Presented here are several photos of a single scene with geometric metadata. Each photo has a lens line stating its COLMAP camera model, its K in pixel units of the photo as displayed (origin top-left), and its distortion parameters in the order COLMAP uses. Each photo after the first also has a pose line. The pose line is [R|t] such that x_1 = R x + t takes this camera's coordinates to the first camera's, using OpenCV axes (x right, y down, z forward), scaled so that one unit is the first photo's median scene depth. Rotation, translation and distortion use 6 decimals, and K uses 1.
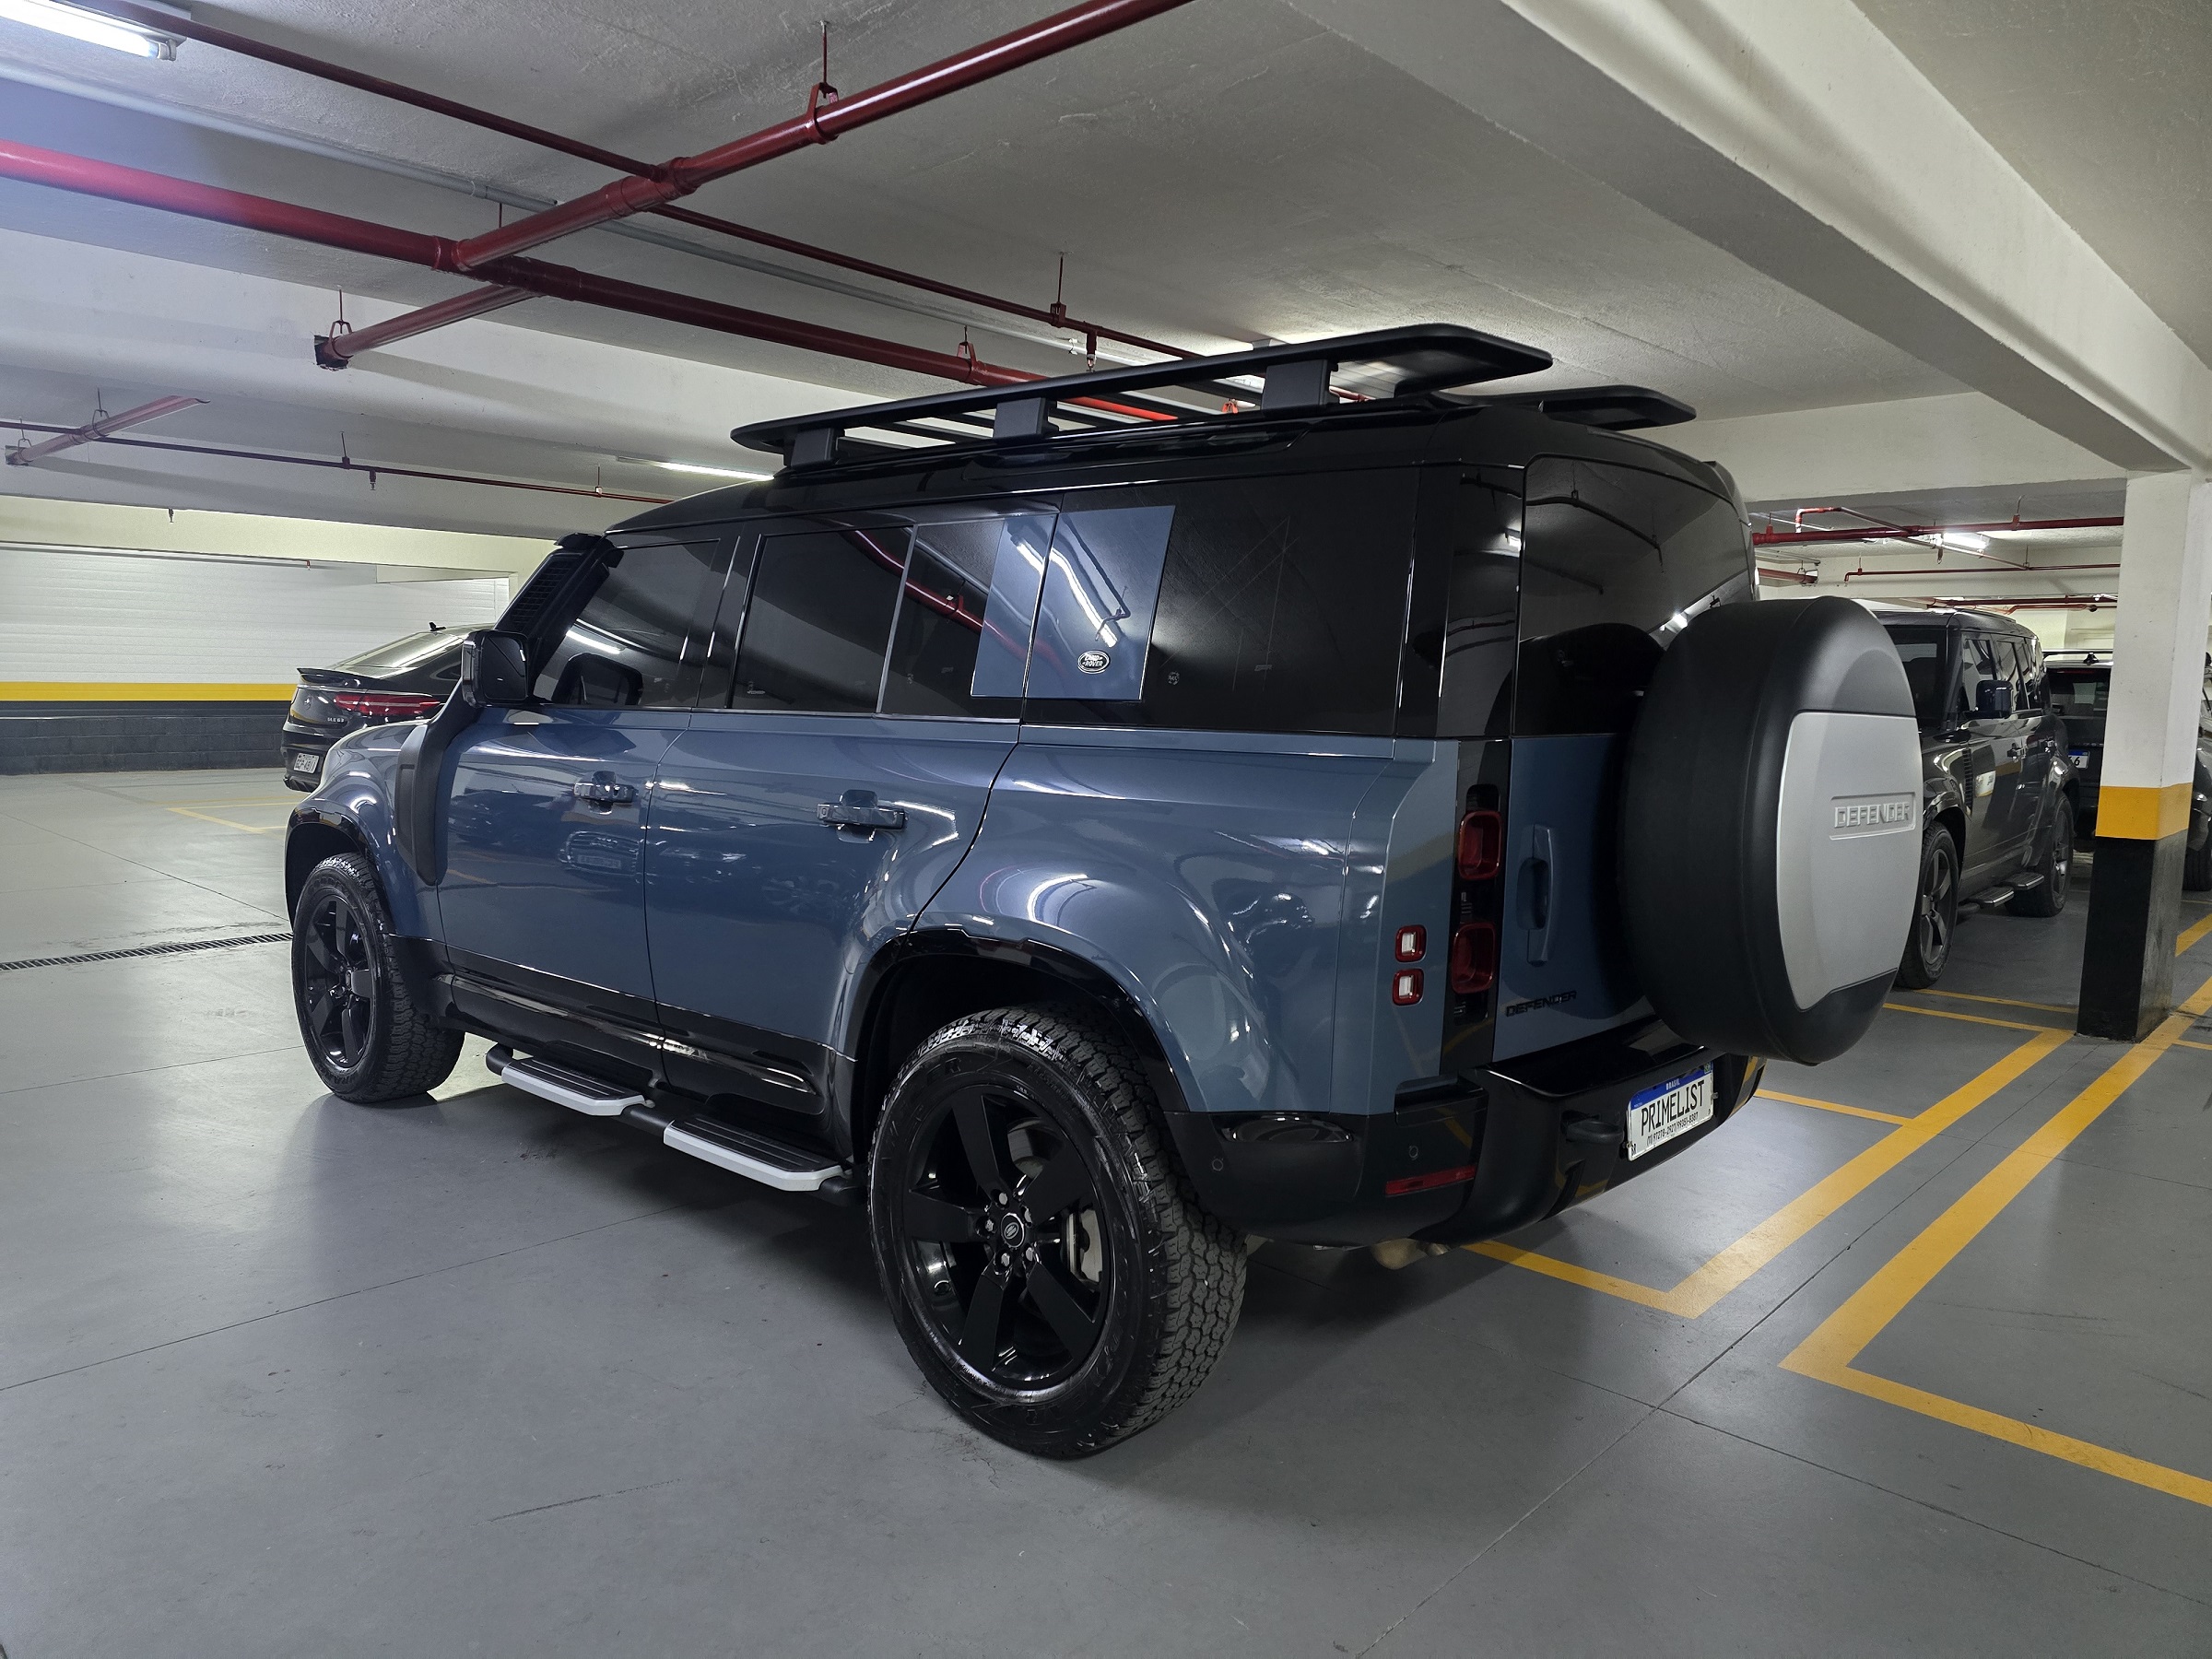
lens RADIAL K [[1528.1, 0, 1106.0], [0, 1528.1, 829.5], [0, 0, 1]] dist [0.037400, -0.004930]
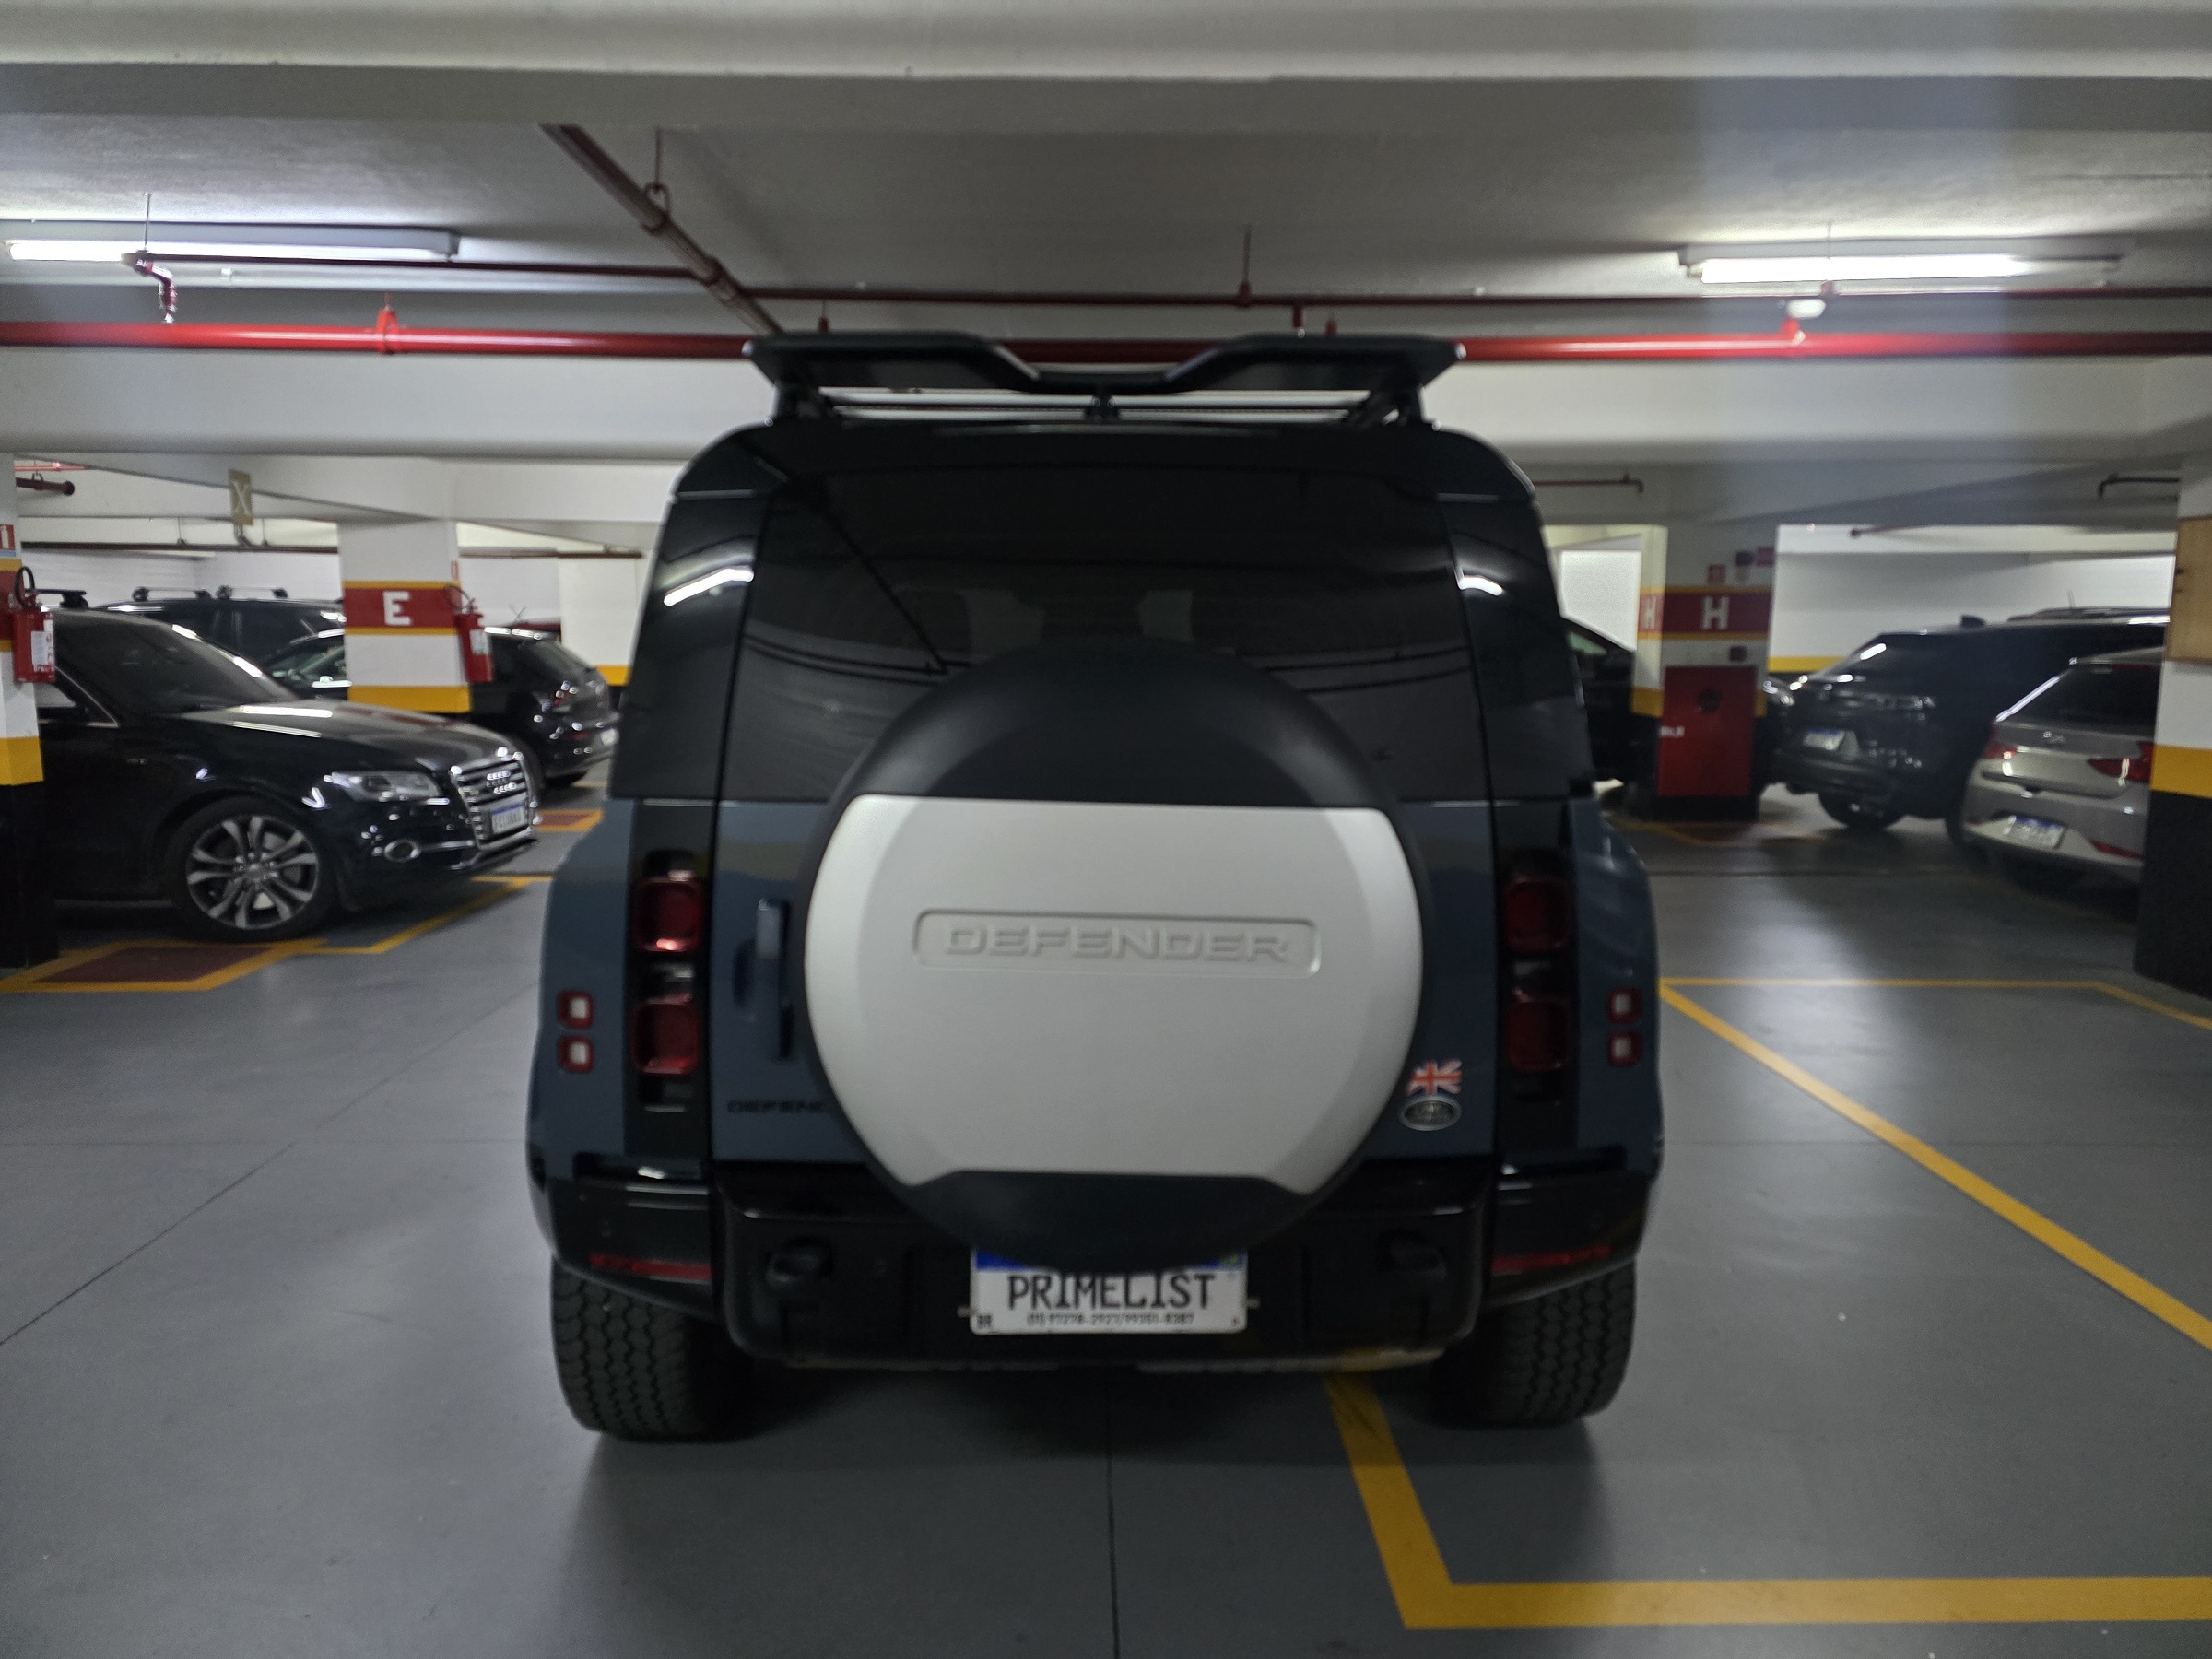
lens RADIAL K [[1528.1, 0, 1106.0], [0, 1528.1, 829.5], [0, 0, 1]] dist [0.037400, -0.004930]
pose [[0.693459, 0.083072, -0.715691, 1.006290], [-0.065948, 0.996479, 0.051764, -0.099131], [0.717471, 0.011302, 0.696497, 0.515854]]
